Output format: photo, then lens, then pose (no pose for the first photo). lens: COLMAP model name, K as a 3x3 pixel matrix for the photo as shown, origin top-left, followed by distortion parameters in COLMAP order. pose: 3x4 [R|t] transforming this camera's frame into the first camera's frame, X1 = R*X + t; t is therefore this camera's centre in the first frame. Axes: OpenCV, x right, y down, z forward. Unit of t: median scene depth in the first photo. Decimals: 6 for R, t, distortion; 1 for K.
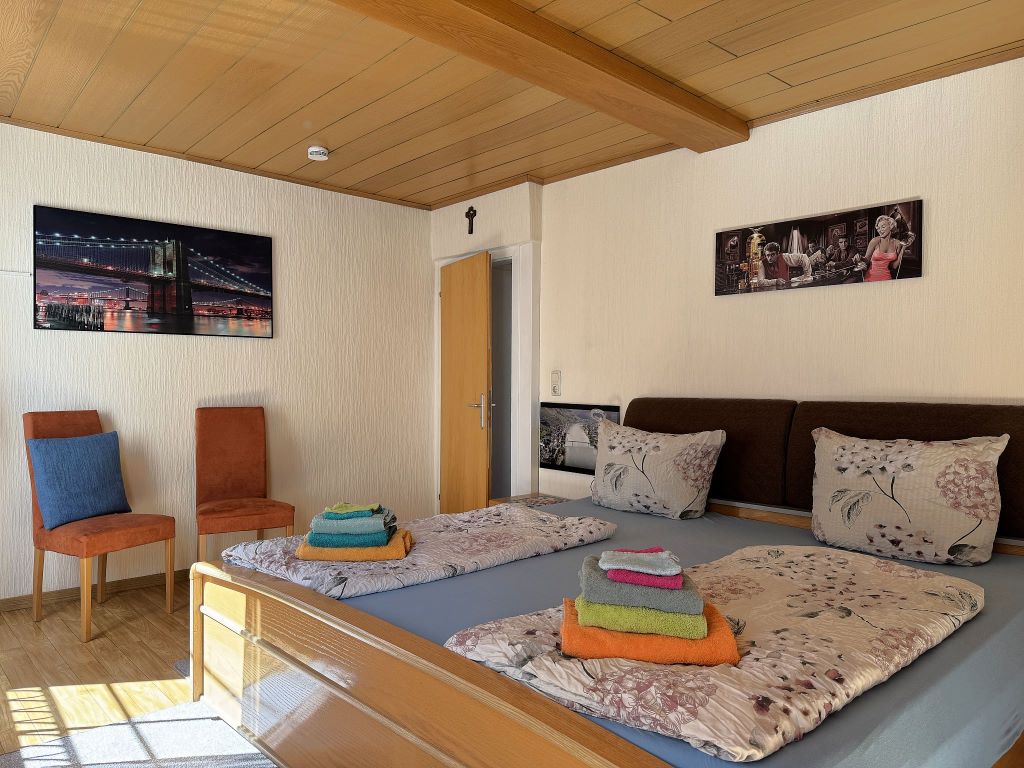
lens RADIAL K [[714.8, 0, 512.2], [0, 714.8, 387.0], [0, 0, 1]] dist [0.048817, -0.059494]
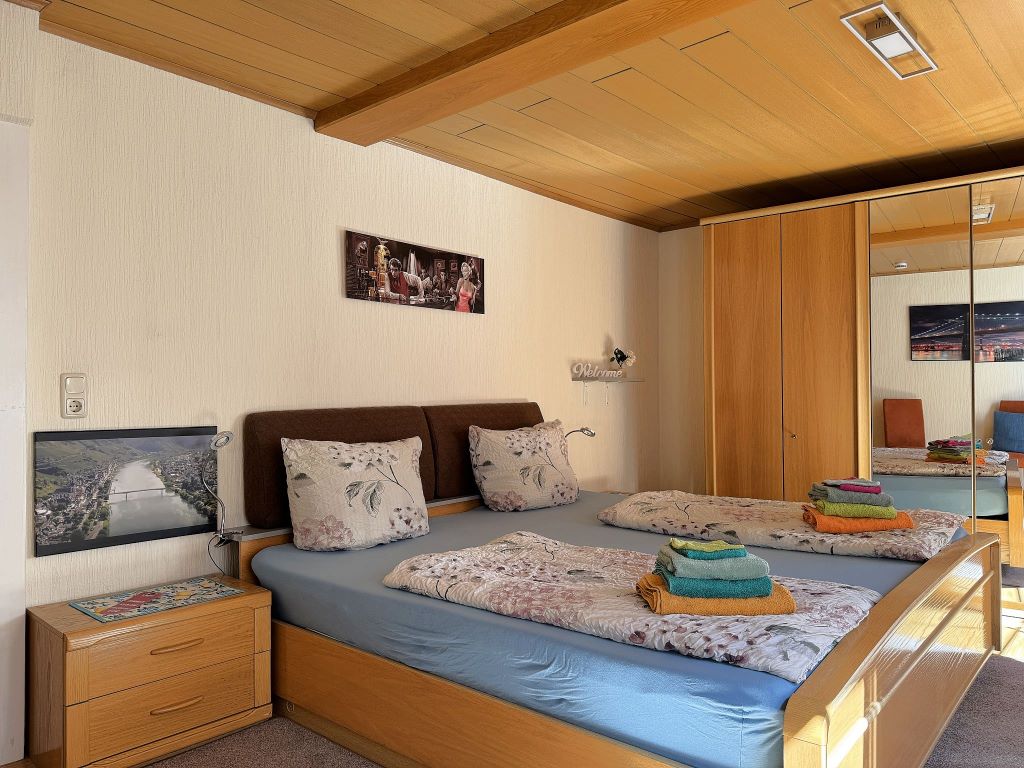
lens RADIAL K [[714.8, 0, 512.2], [0, 714.8, 387.0], [0, 0, 1]] dist [0.048817, -0.059494]
pose [[-0.112099, 0.007161, 0.993671, -0.711804], [0.022721, 0.999731, -0.004641, -0.002518], [-0.993437, 0.022056, -0.112231, 0.956788]]
